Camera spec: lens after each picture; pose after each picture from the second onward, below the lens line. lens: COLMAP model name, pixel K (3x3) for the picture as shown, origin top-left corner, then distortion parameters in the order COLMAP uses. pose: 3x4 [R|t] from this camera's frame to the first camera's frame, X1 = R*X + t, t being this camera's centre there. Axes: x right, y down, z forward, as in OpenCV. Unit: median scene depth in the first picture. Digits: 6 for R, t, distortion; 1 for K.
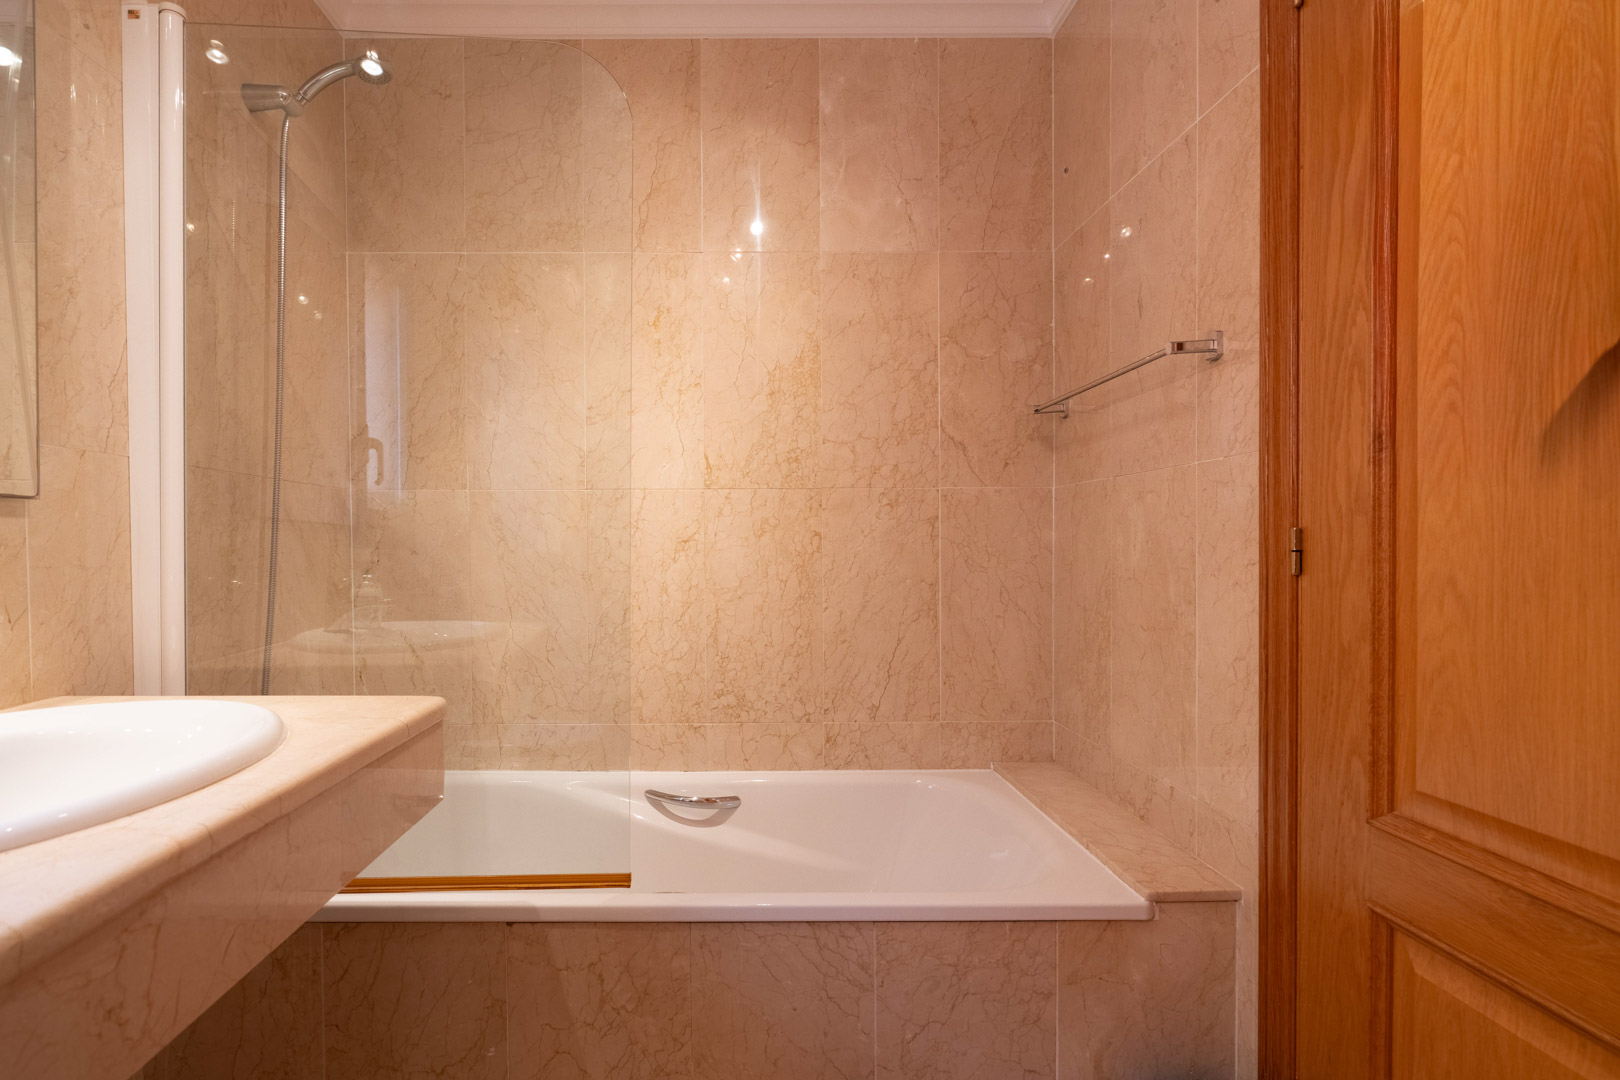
lens RADIAL K [[743.7, 0, 806.8], [0, 743.7, 543.6], [0, 0, 1]] dist [0.002825, 0.000486]
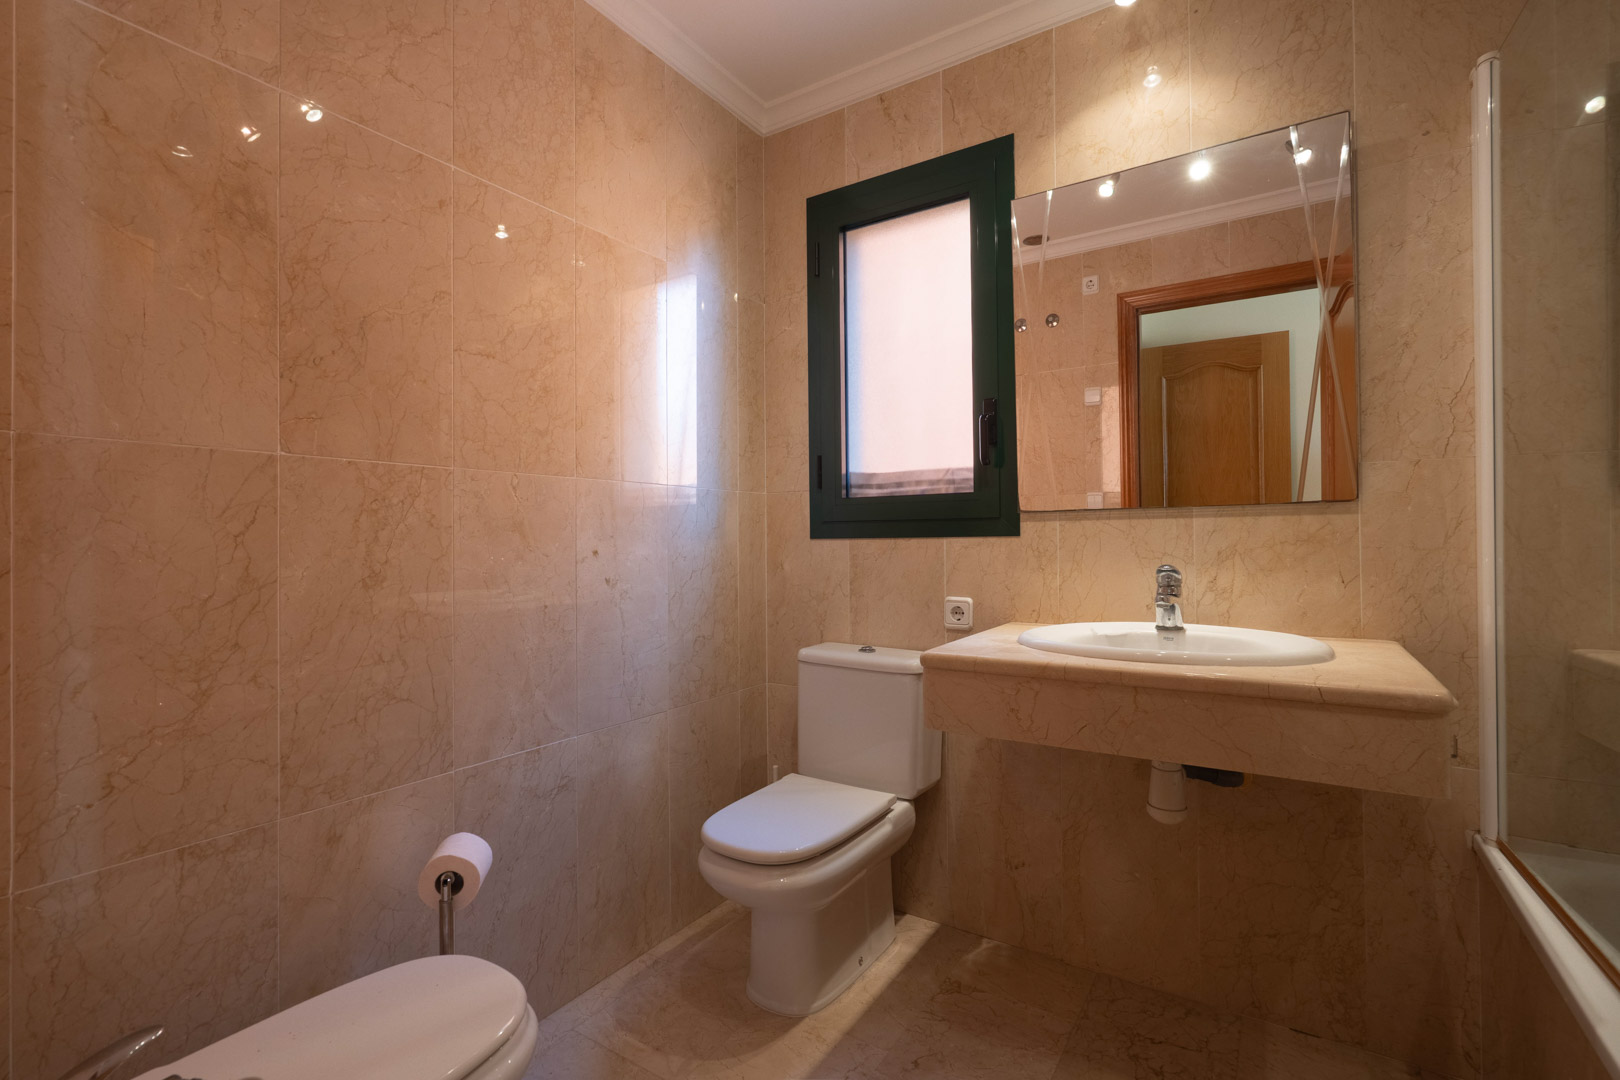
lens RADIAL K [[743.7, 0, 808.0], [0, 743.7, 541.5], [0, 0, 1]] dist [0.002825, 0.000486]
pose [[-0.625236, -0.001711, -0.780434, 0.737804], [0.002273, 0.999989, -0.004014, 0.022490], [0.780432, -0.004283, -0.625226, 0.988972]]
